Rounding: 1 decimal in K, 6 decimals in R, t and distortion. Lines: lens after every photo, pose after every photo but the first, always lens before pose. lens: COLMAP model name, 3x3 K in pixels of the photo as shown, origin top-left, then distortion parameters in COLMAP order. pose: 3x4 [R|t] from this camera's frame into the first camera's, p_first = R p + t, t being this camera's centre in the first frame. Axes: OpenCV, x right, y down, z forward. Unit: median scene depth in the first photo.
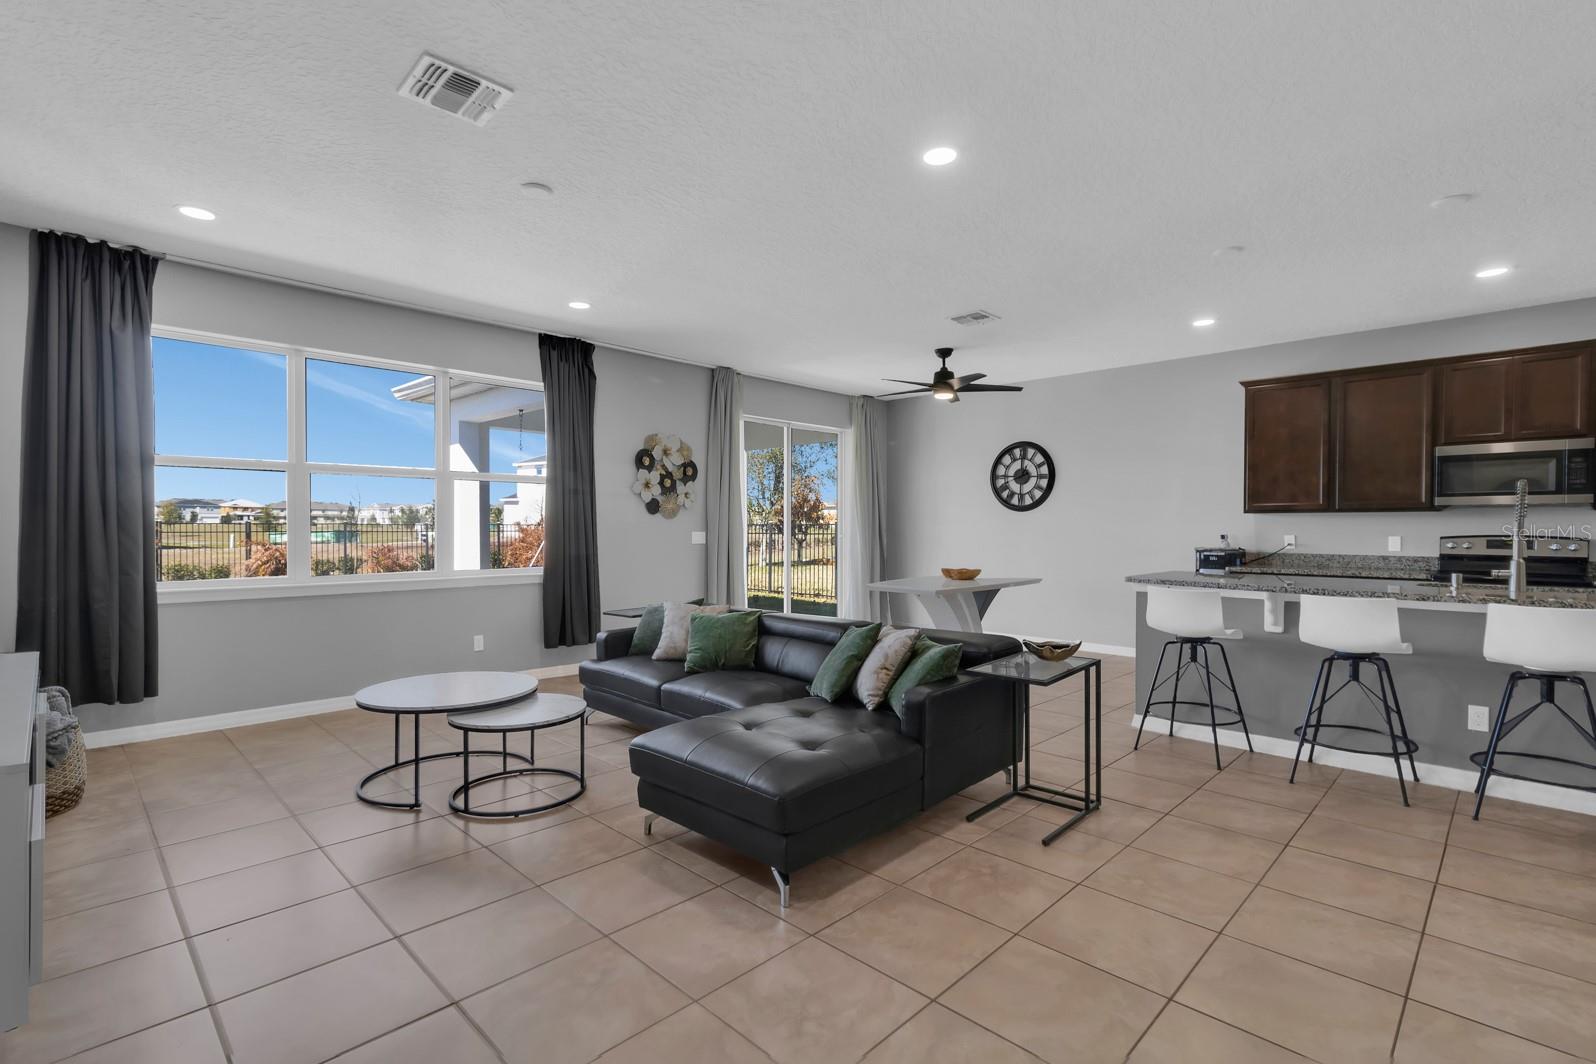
lens RADIAL K [[743.4, 0, 799.4], [0, 743.4, 528.5], [0, 0, 1]] dist [-0.000324, -0.000141]
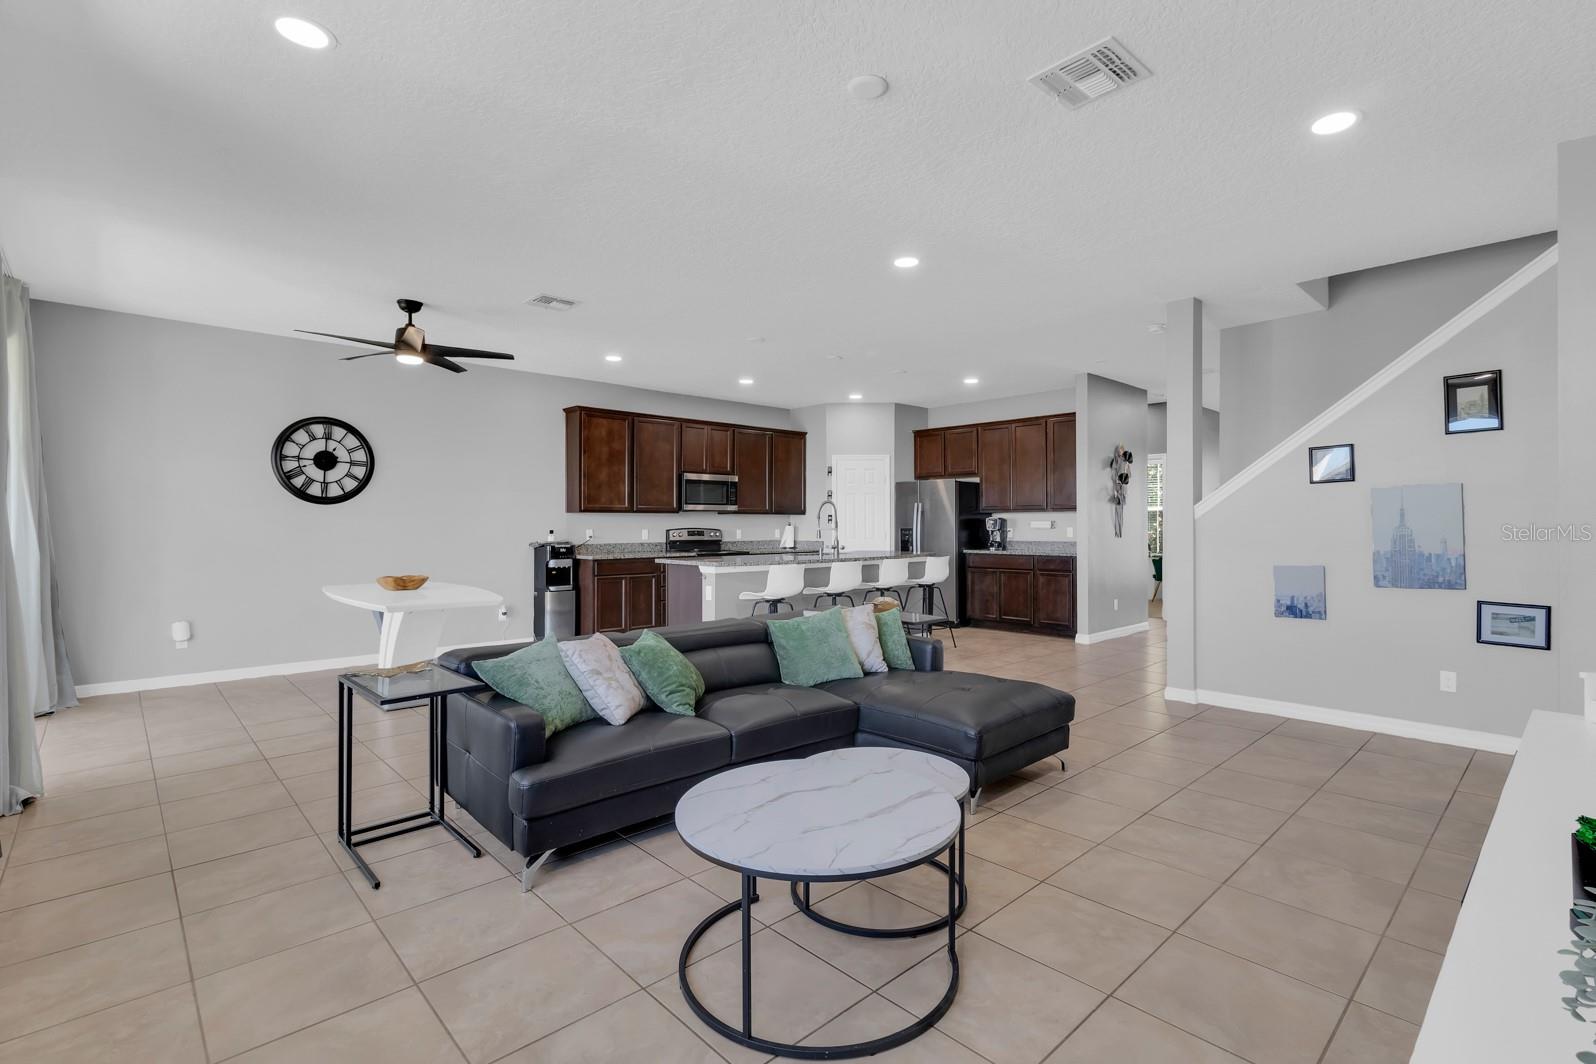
lens RADIAL K [[743.4, 0, 799.4], [0, 743.4, 528.5], [0, 0, 1]] dist [-0.000324, -0.000141]
pose [[0.027252, -0.009750, 0.999581, -0.577931], [0.000890, 0.999952, 0.009729, -0.004869], [-0.999628, 0.000625, 0.027259, 0.552596]]
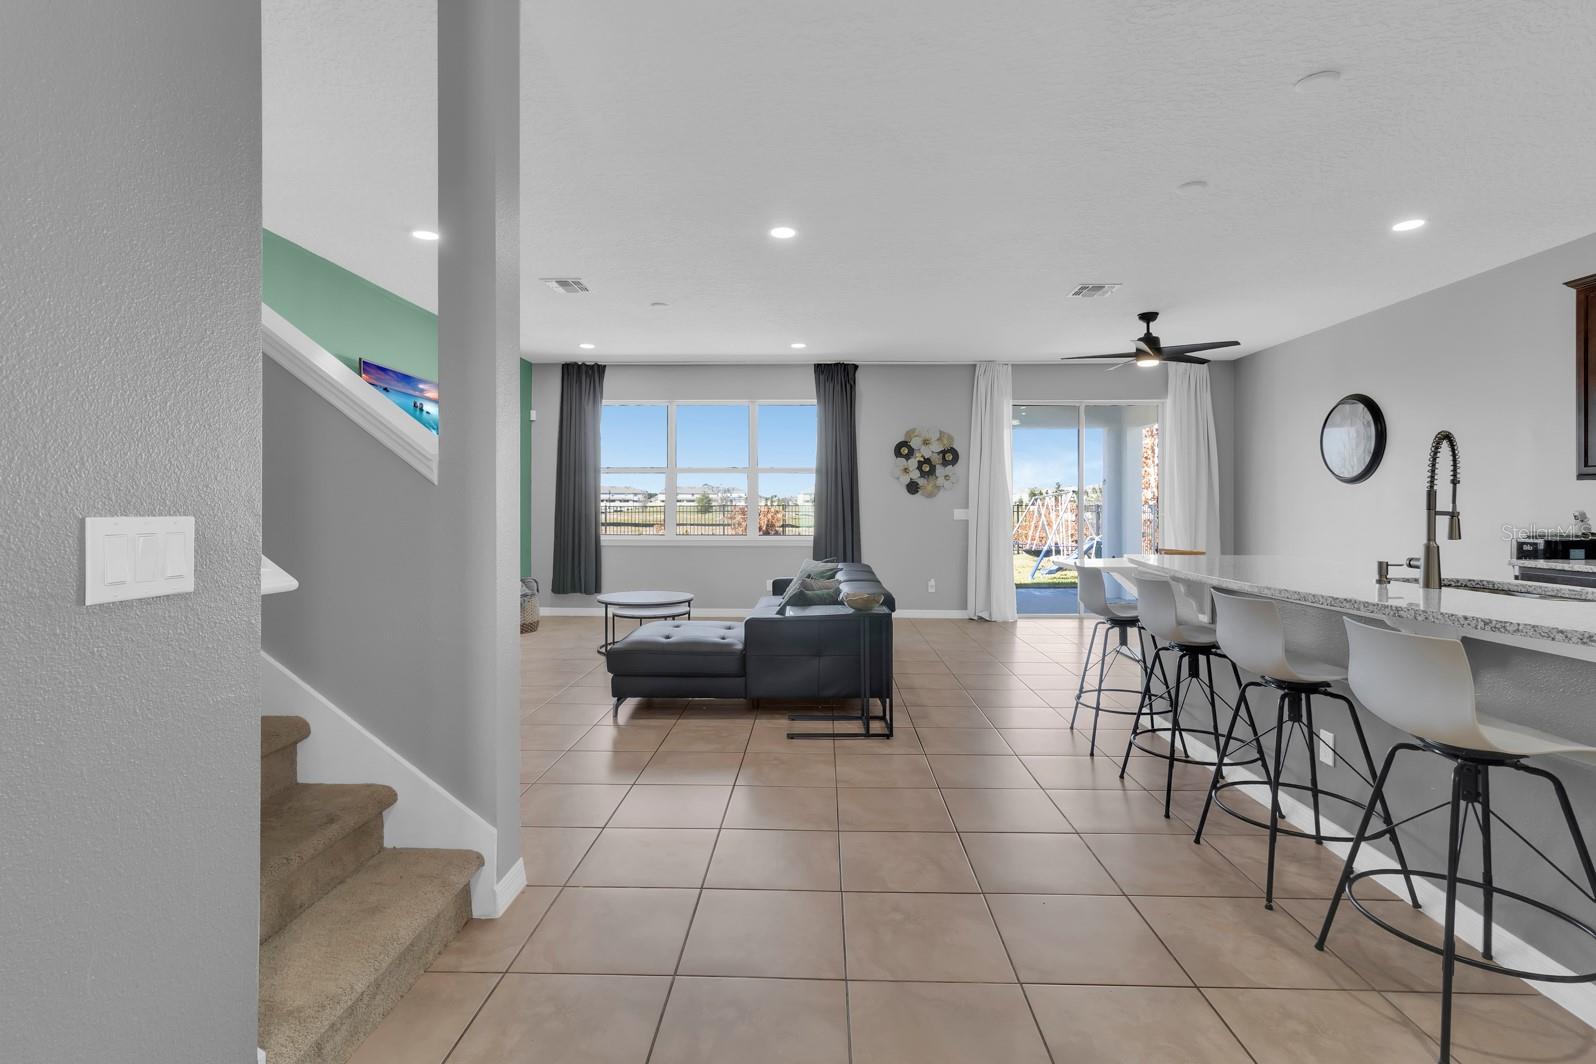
lens RADIAL K [[738.8, 0, 799.2], [0, 738.8, 512.0], [0, 0, 1]] dist [0.000129, 0.000207]
pose [[0.681159, 0.002956, -0.732129, 0.563990], [0.000932, 0.999988, 0.004904, 0.003897], [0.732135, -0.004022, 0.681148, 0.043177]]
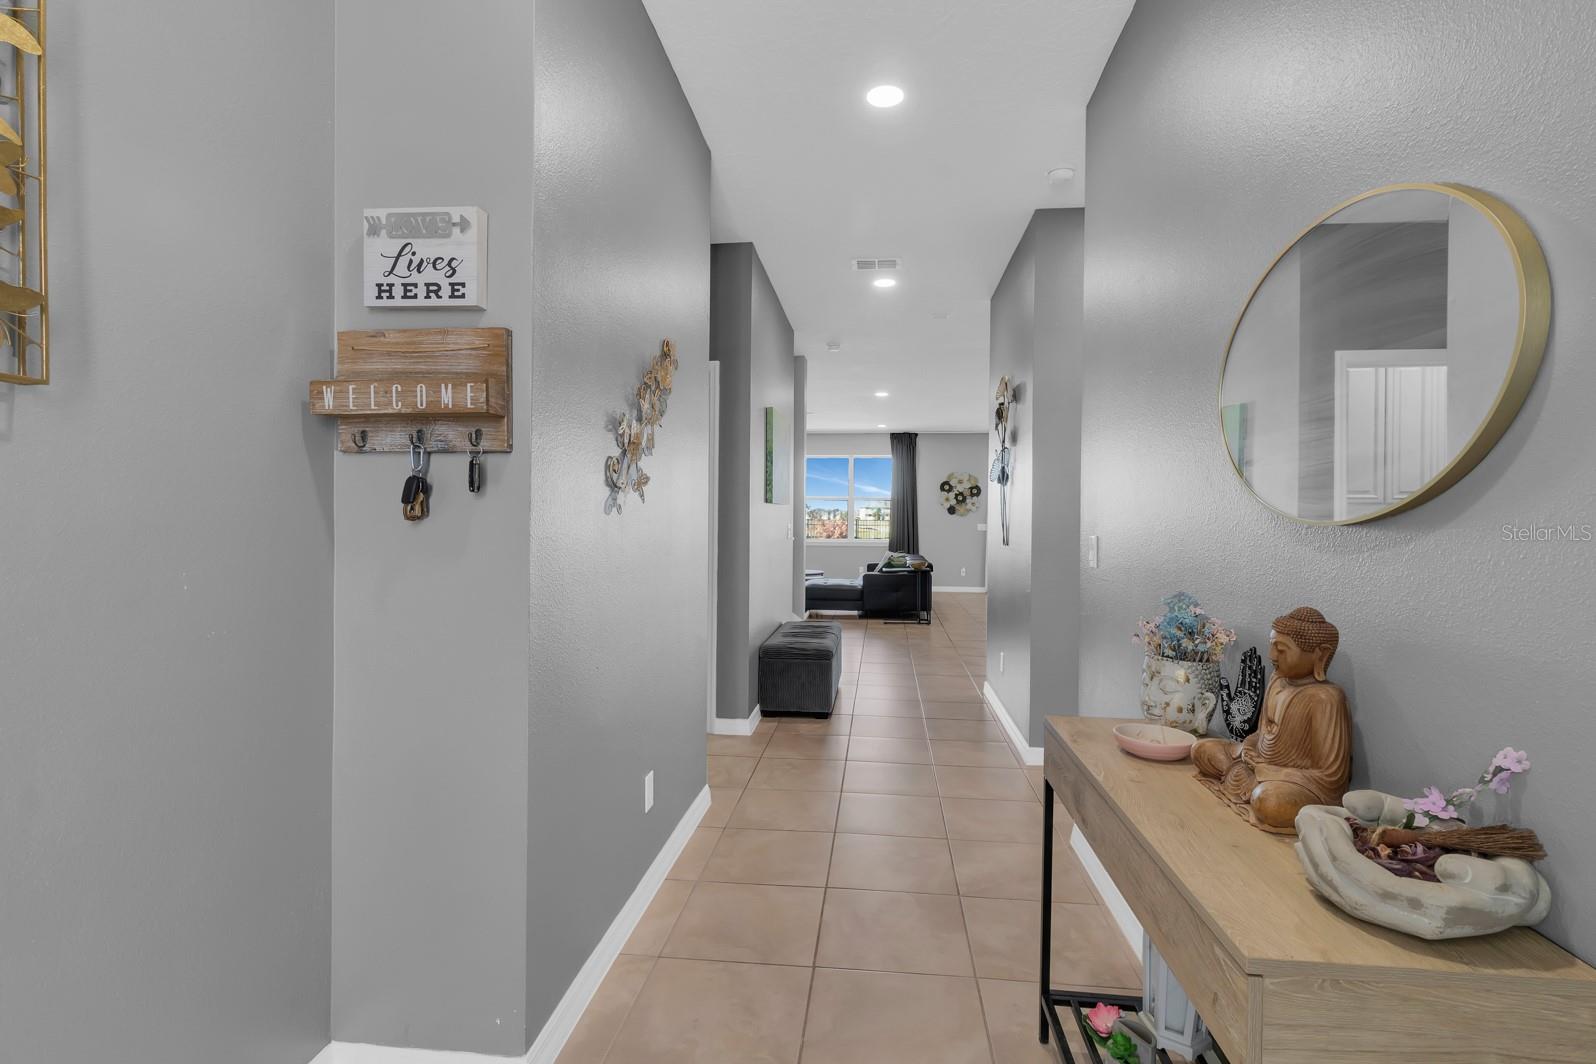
lens RADIAL K [[743.4, 0, 799.4], [0, 743.4, 528.5], [0, 0, 1]] dist [-0.000324, -0.000141]
pose [[0.619756, 0.011367, -0.784713, 1.087655], [-0.006260, 0.999935, 0.009541, 0.001709], [0.784770, -0.001001, 0.619786, -0.518043]]
